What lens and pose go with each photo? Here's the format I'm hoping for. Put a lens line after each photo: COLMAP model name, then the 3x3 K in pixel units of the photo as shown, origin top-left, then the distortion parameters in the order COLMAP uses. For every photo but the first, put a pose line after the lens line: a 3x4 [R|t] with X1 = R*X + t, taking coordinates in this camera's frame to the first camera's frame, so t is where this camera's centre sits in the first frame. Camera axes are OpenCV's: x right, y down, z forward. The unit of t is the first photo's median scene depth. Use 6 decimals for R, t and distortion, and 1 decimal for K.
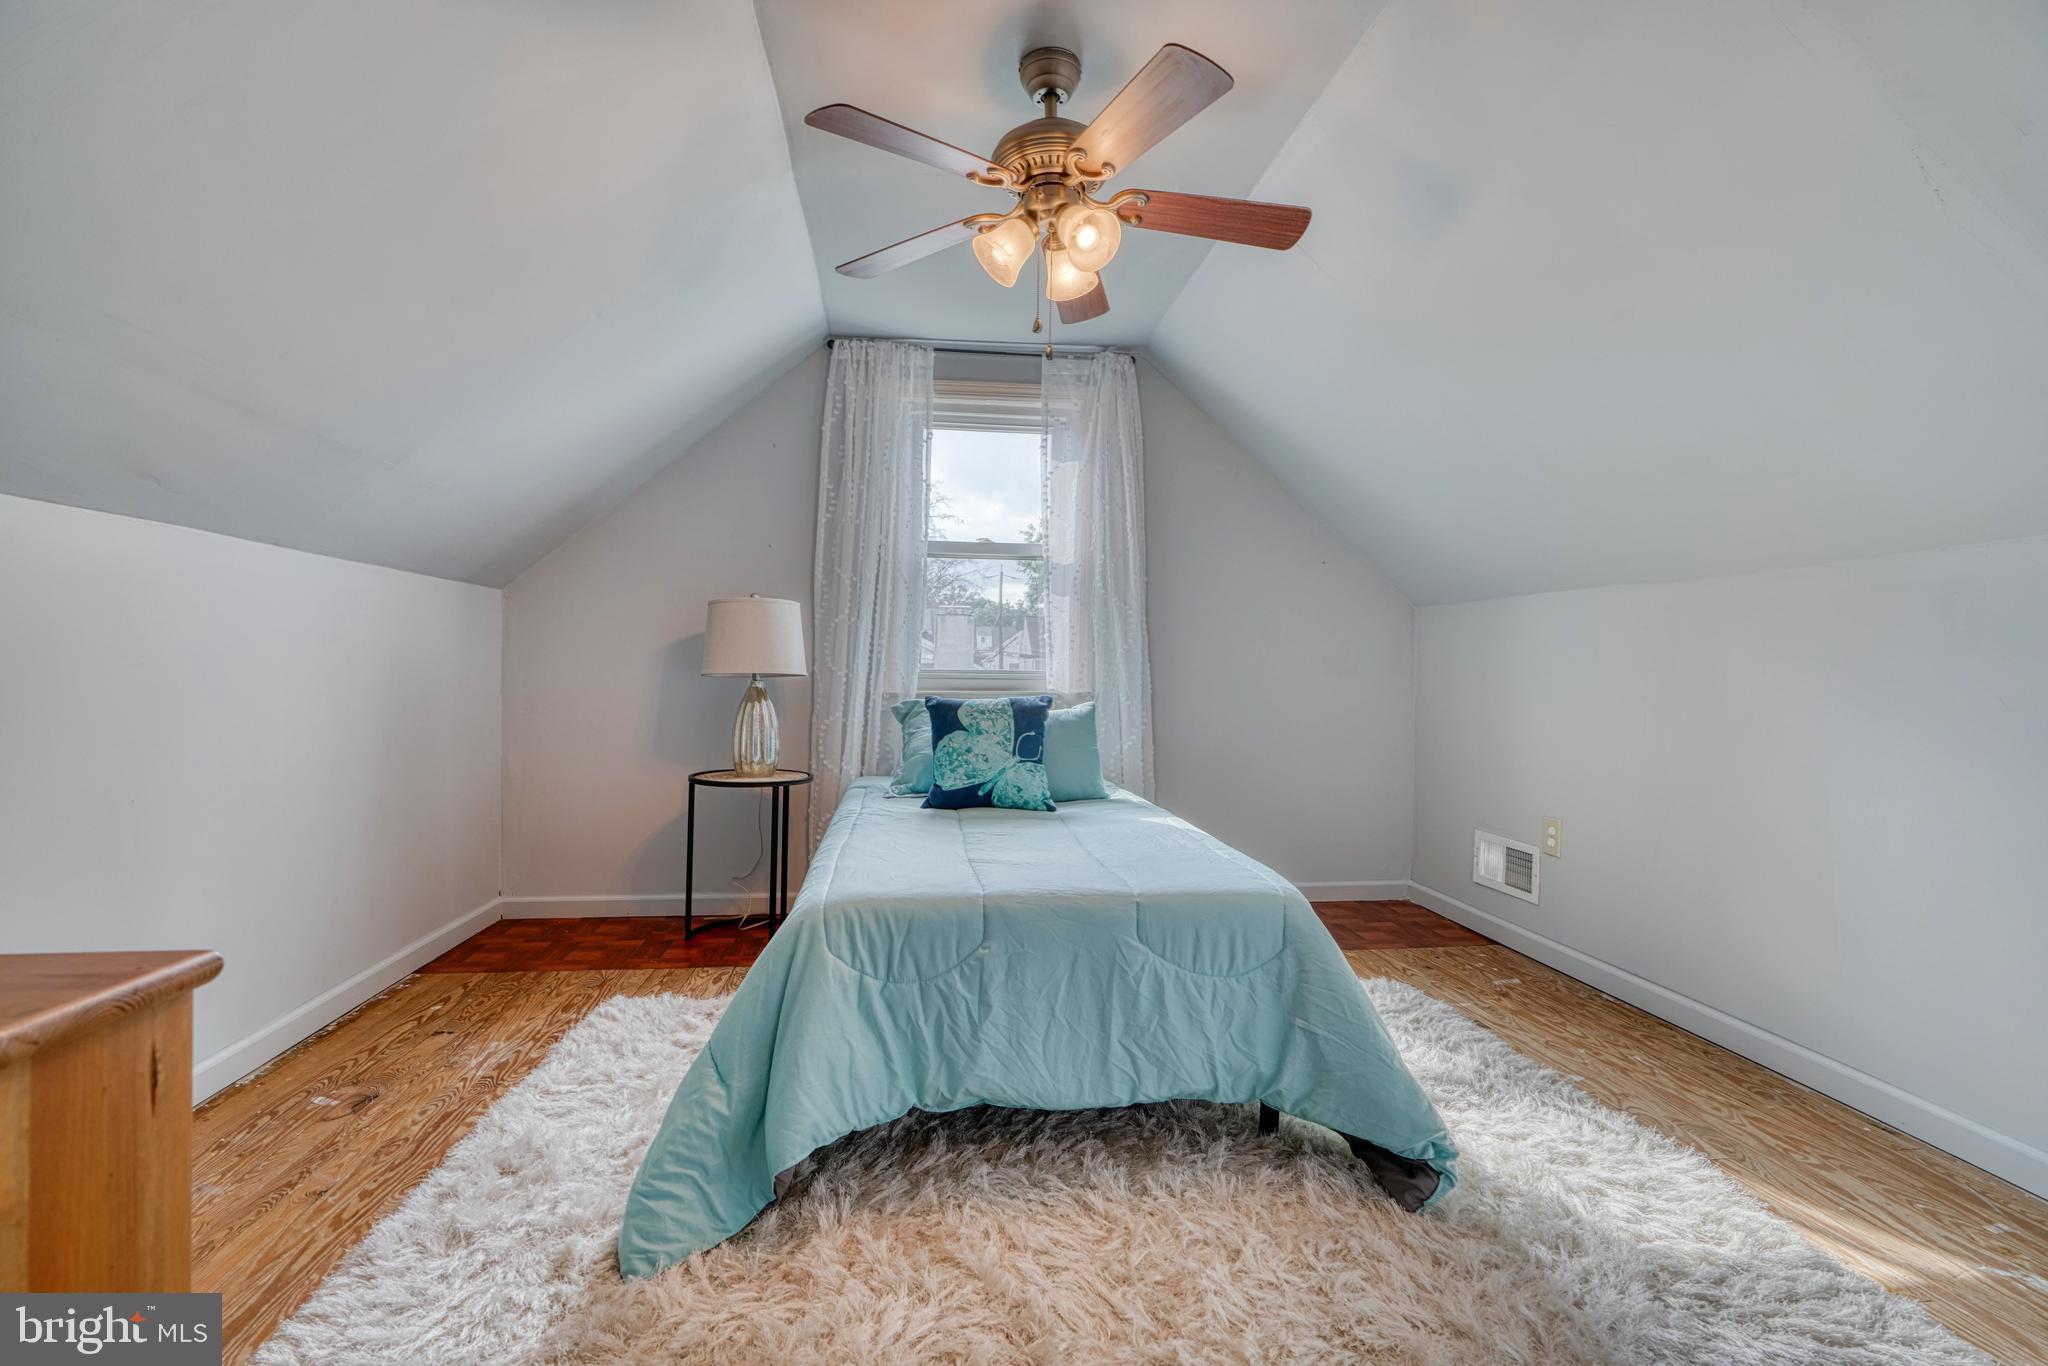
lens RADIAL K [[918.9, 0, 1019.0], [0, 918.9, 677.2], [0, 0, 1]] dist [-0.004978, 0.003057]
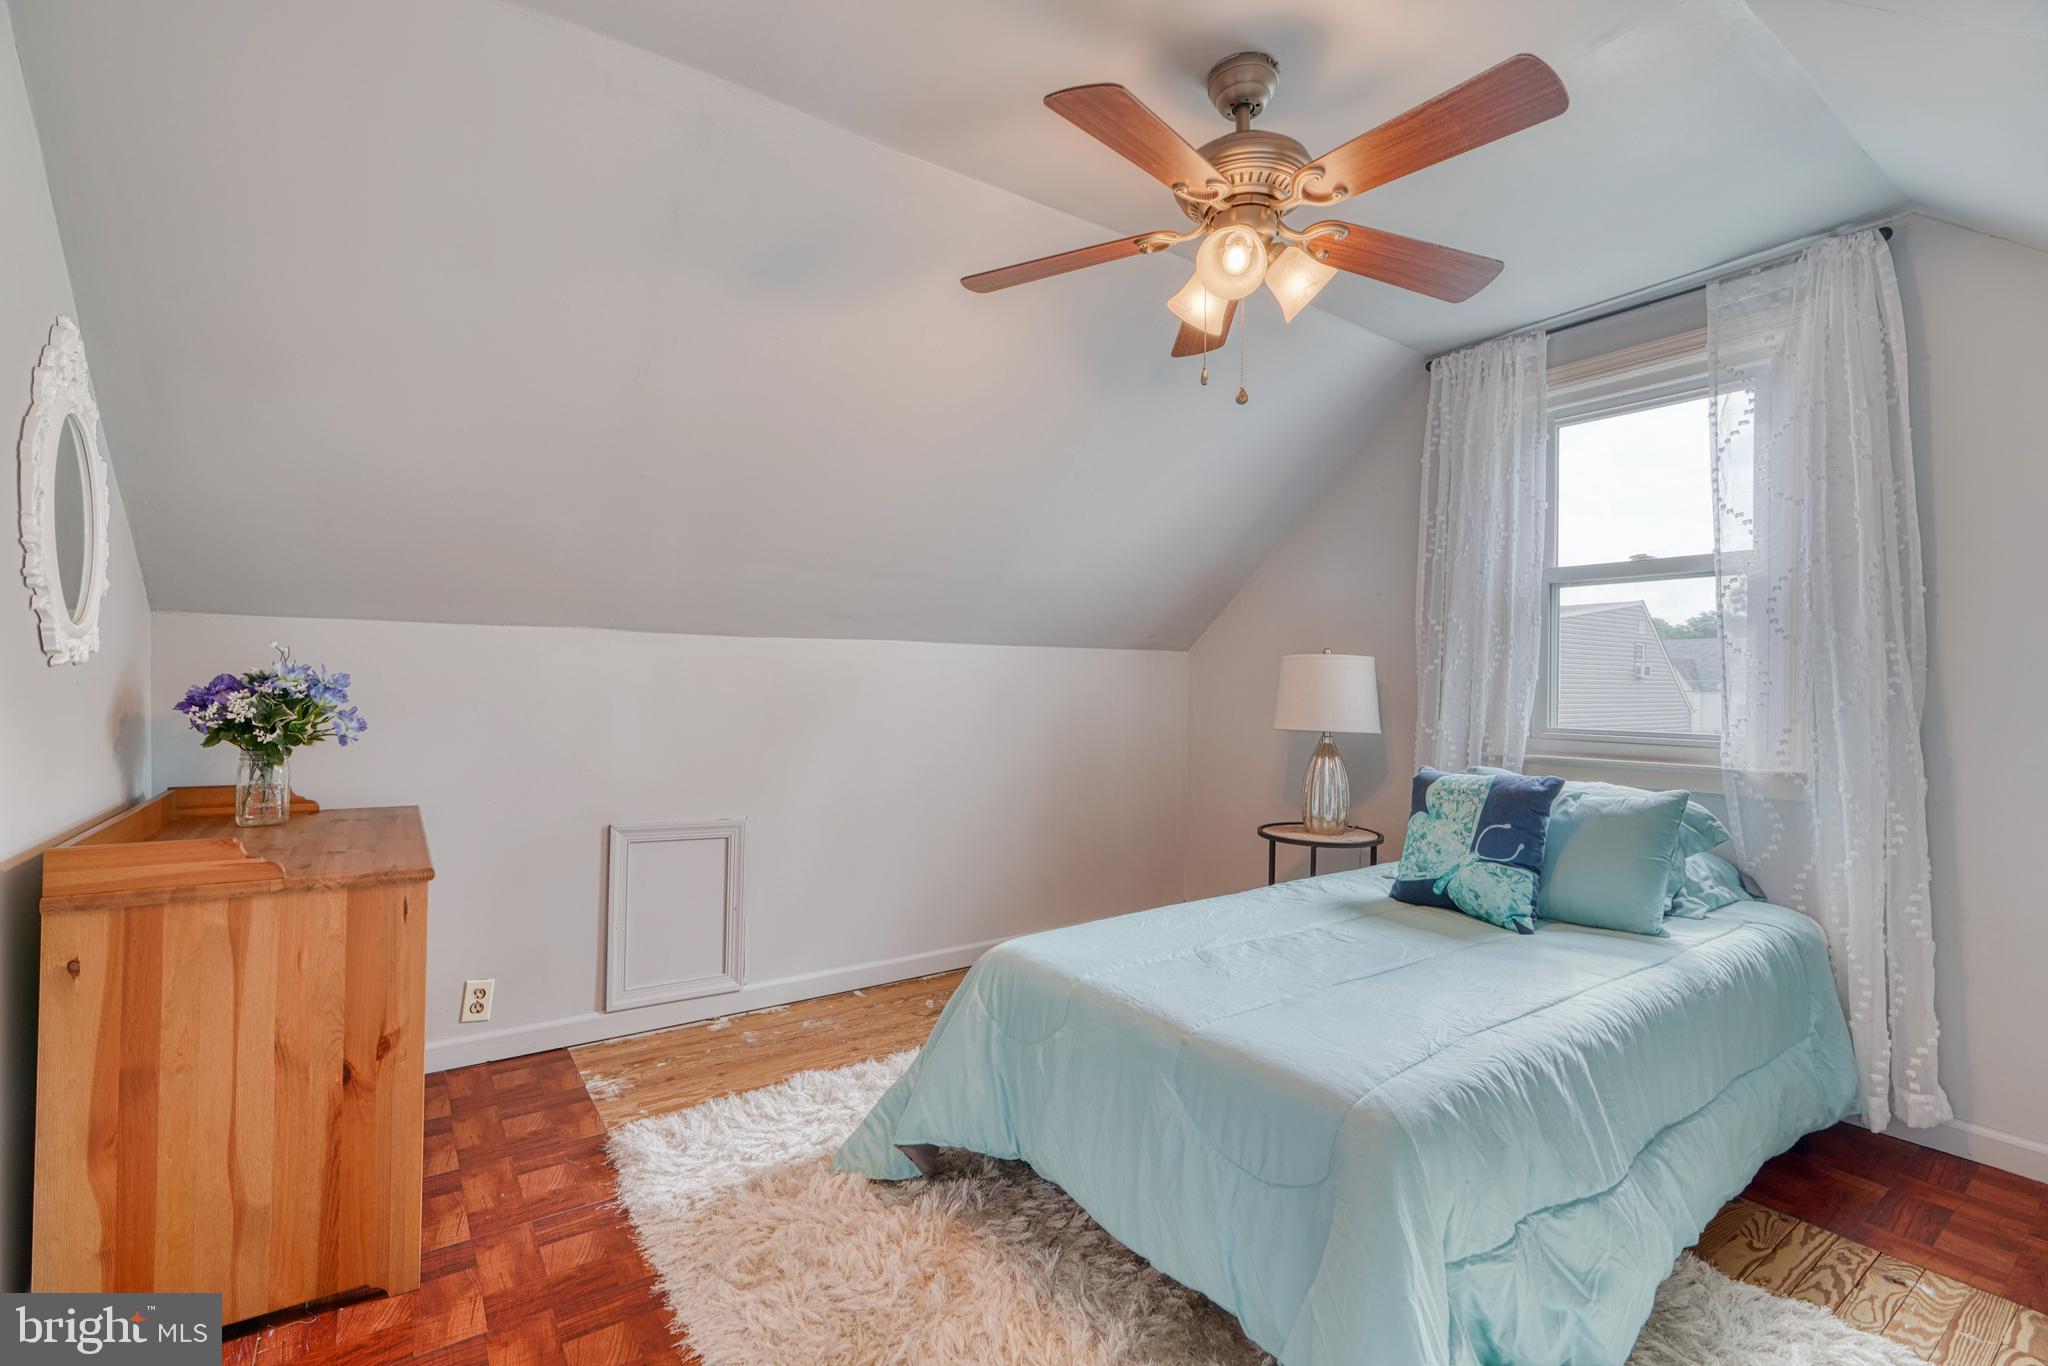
lens RADIAL K [[918.9, 0, 1036.5], [0, 918.9, 673.7], [0, 0, 1]] dist [-0.004978, 0.003057]
pose [[0.479366, -0.014072, -0.877502, 0.500562], [-0.009462, 0.999730, -0.021201, -0.045777], [0.877564, 0.018466, 0.479103, 0.289195]]
